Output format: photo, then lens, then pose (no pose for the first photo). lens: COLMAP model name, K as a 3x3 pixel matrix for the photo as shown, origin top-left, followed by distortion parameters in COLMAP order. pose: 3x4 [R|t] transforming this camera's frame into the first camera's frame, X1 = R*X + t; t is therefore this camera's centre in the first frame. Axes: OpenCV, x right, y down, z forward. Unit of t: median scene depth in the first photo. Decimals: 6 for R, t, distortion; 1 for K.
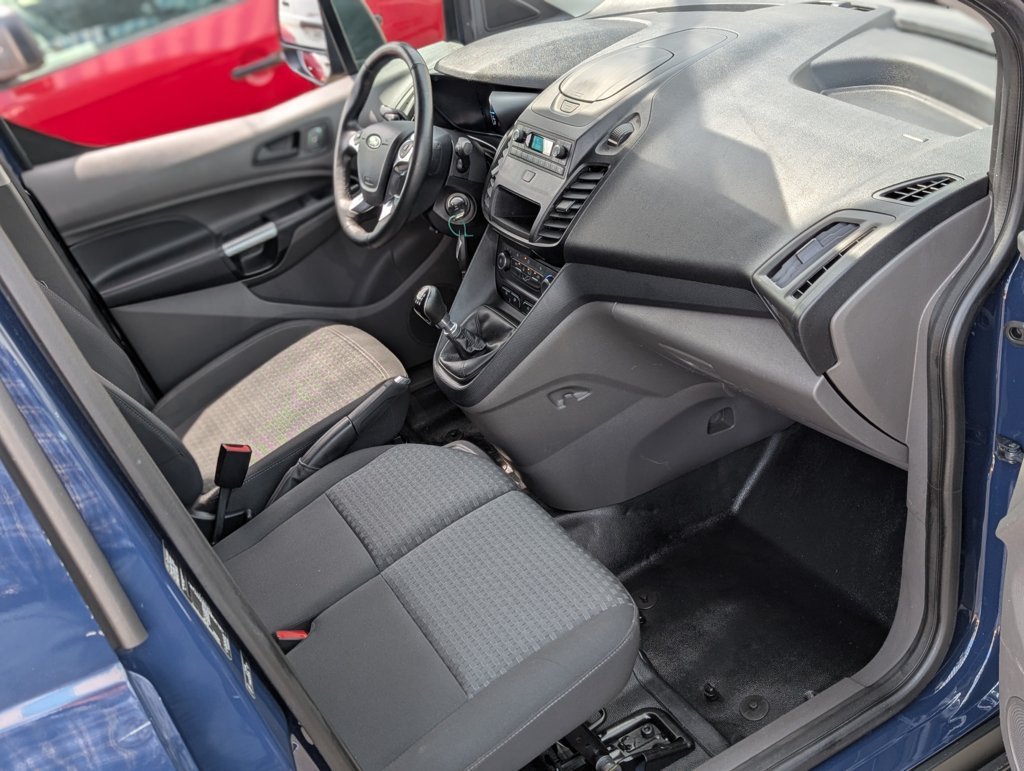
lens RADIAL K [[1133.2, 0, 512.7], [0, 1133.2, 392.6], [0, 0, 1]] dist [0.006199, 0.000000]
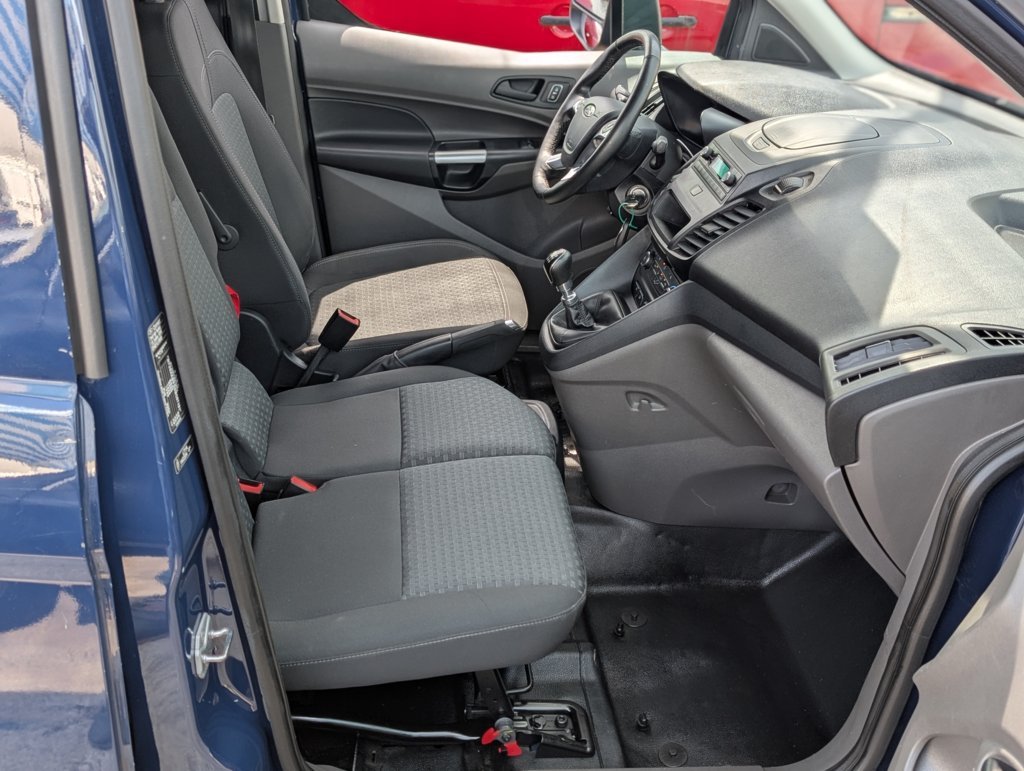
lens RADIAL K [[1133.2, 0, 522.8], [0, 1133.2, 381.3], [0, 0, 1]] dist [0.006199, 0.000000]
pose [[0.888113, 0.417461, -0.192305, 0.141730], [-0.420261, 0.906971, 0.028003, 0.003717], [0.186105, 0.055949, 0.980936, -0.032798]]
